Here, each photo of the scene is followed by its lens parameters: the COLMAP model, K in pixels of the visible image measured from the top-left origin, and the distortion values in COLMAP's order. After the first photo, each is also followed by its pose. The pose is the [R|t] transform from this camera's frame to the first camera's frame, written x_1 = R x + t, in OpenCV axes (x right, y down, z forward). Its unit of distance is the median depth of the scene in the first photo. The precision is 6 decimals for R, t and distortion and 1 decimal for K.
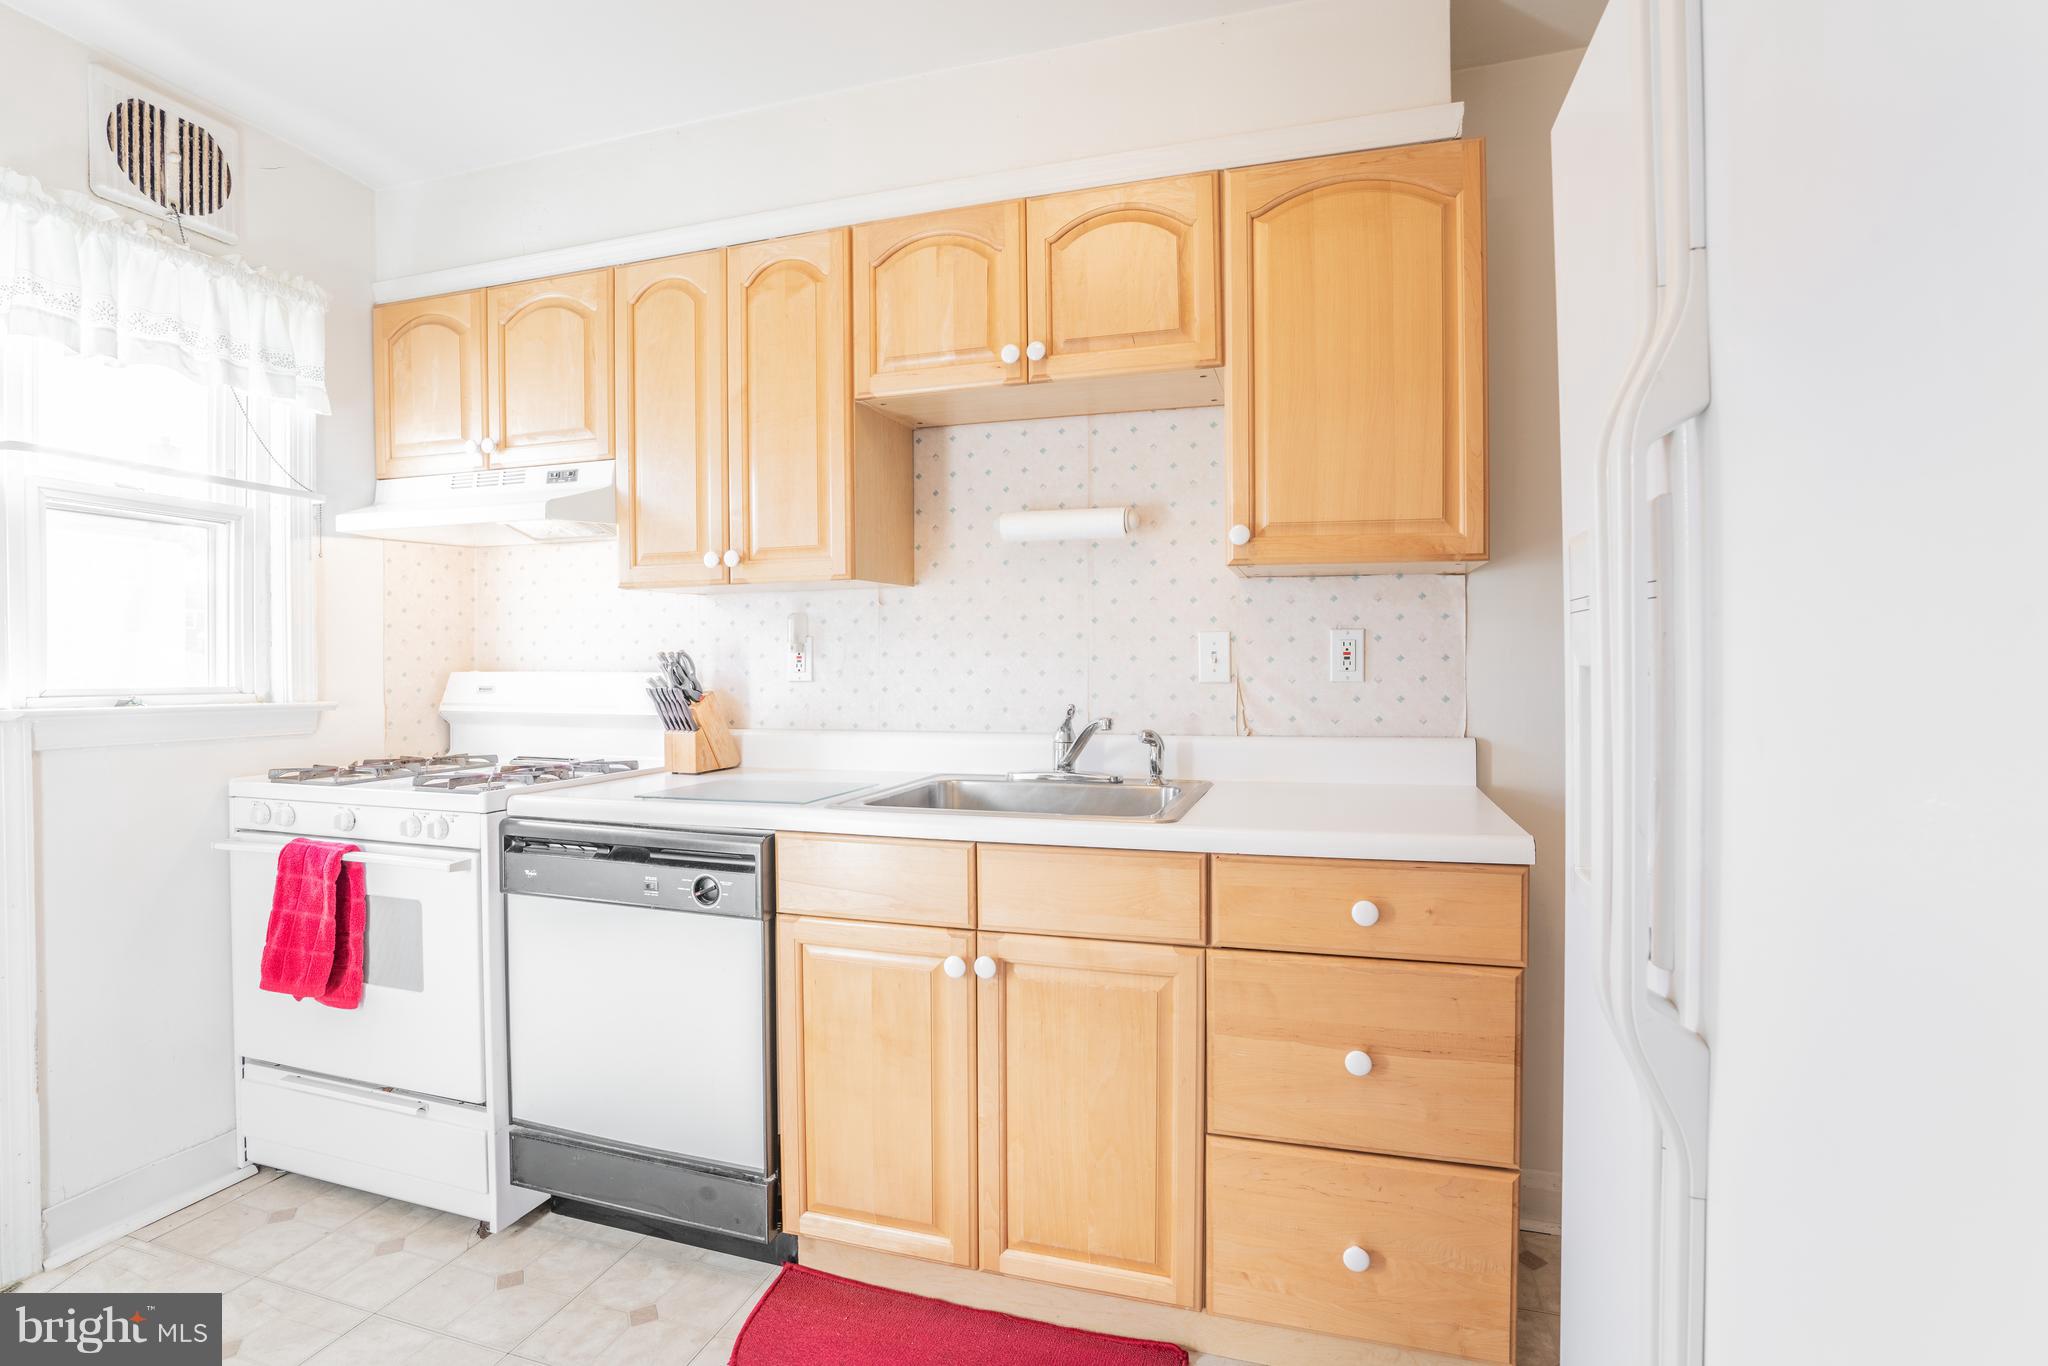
lens RADIAL K [[986.7, 0, 1058.8], [0, 986.7, 663.3], [0, 0, 1]] dist [-0.093192, 0.055323]
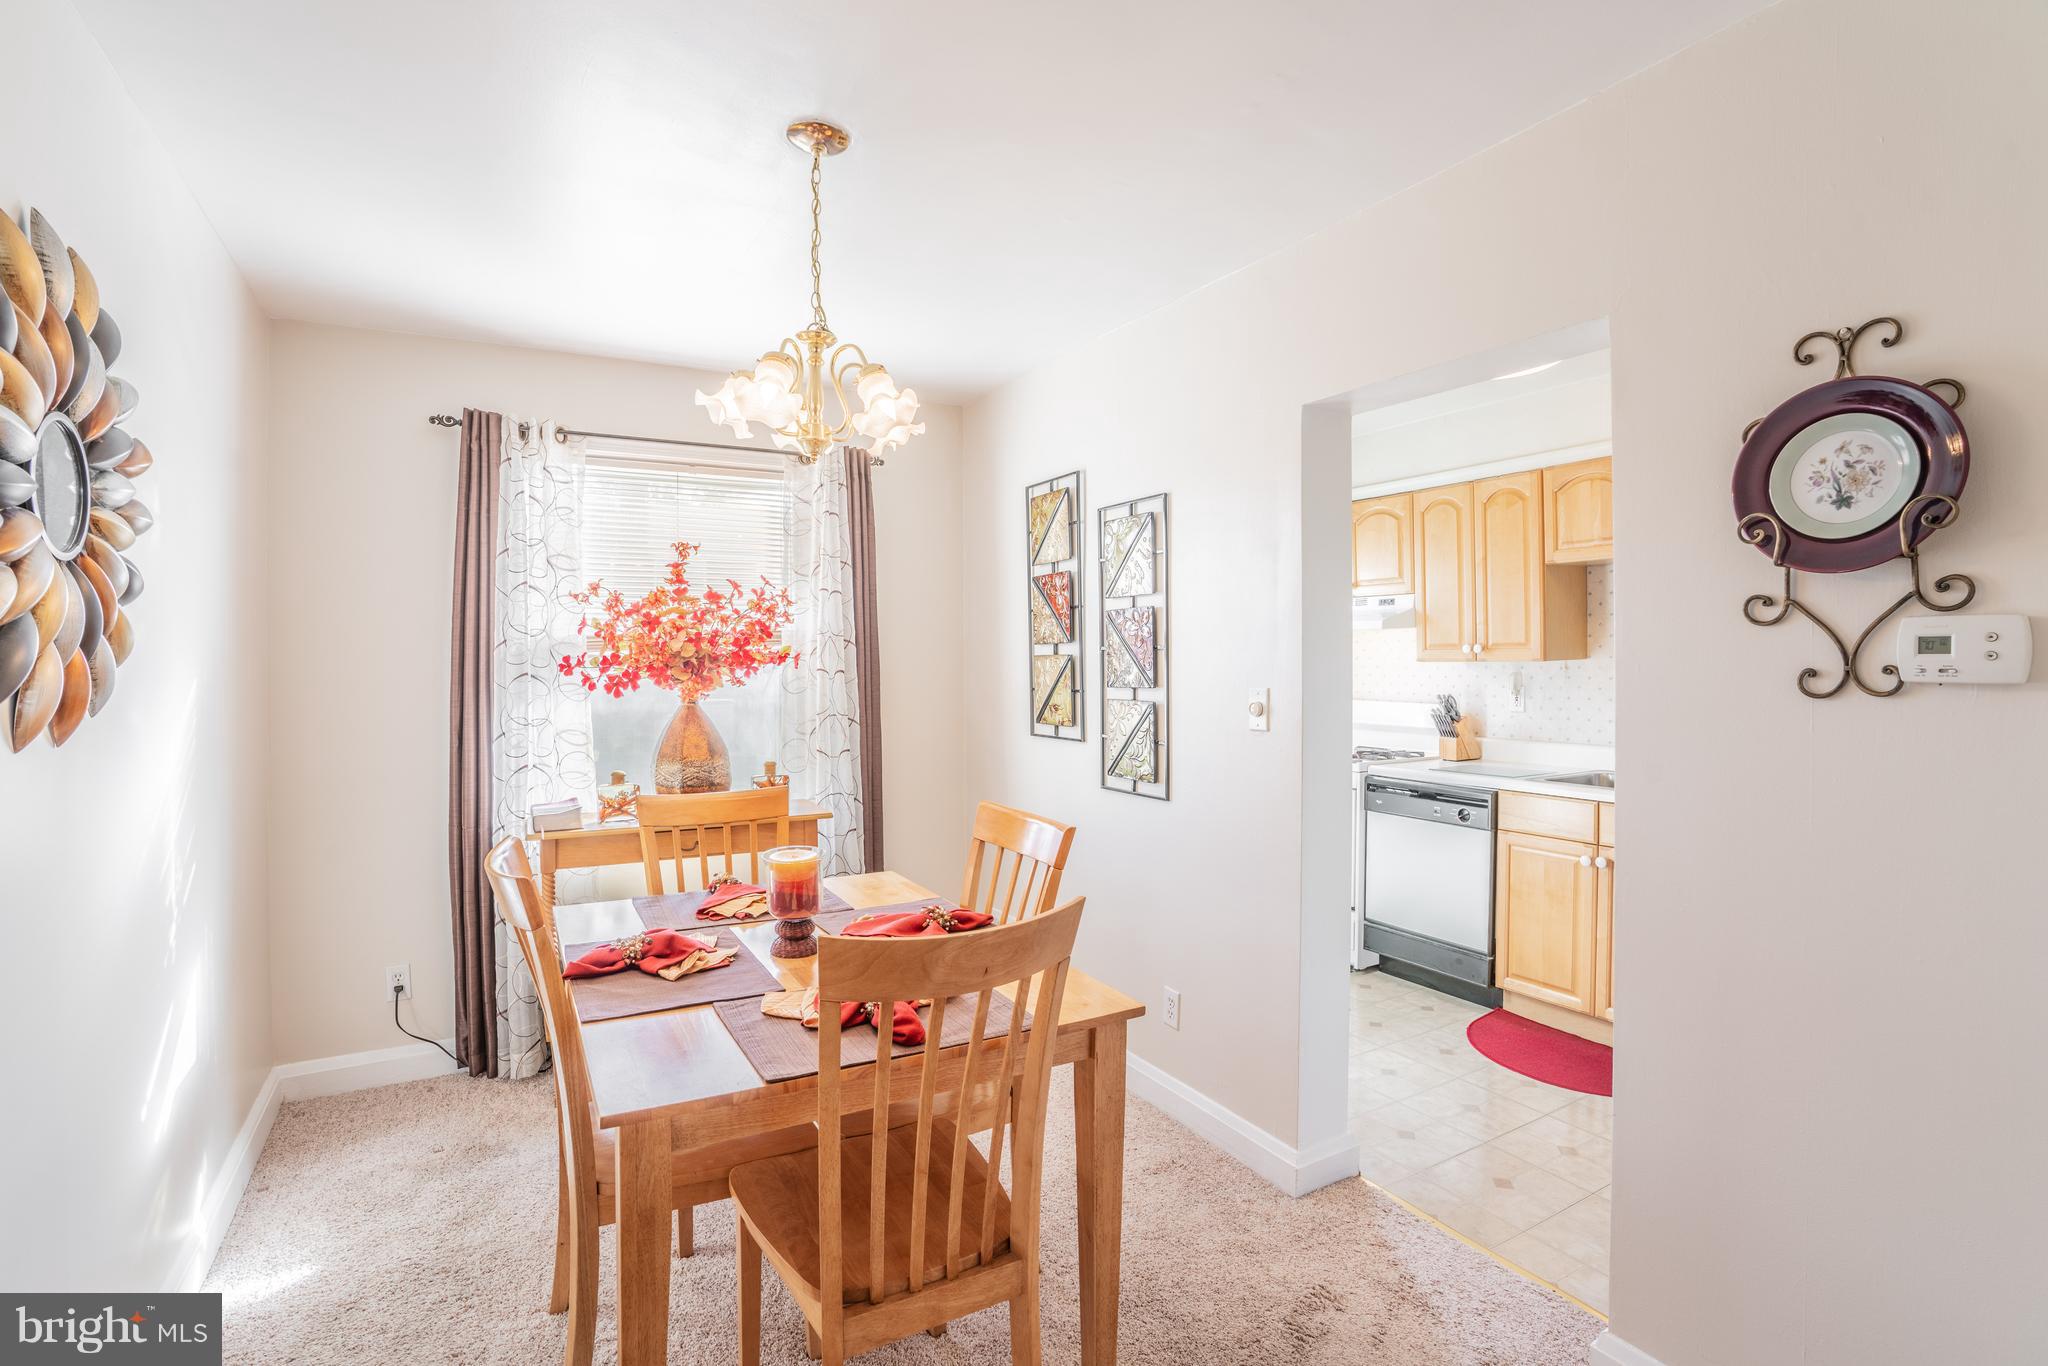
lens RADIAL K [[986.7, 0, 1058.8], [0, 986.7, 663.3], [0, 0, 1]] dist [-0.093192, 0.055323]
pose [[0.750042, 0.008104, -0.661341, 0.308113], [-0.004536, 0.999964, 0.007109, -0.089550], [0.661375, -0.002333, 0.750052, -0.971816]]
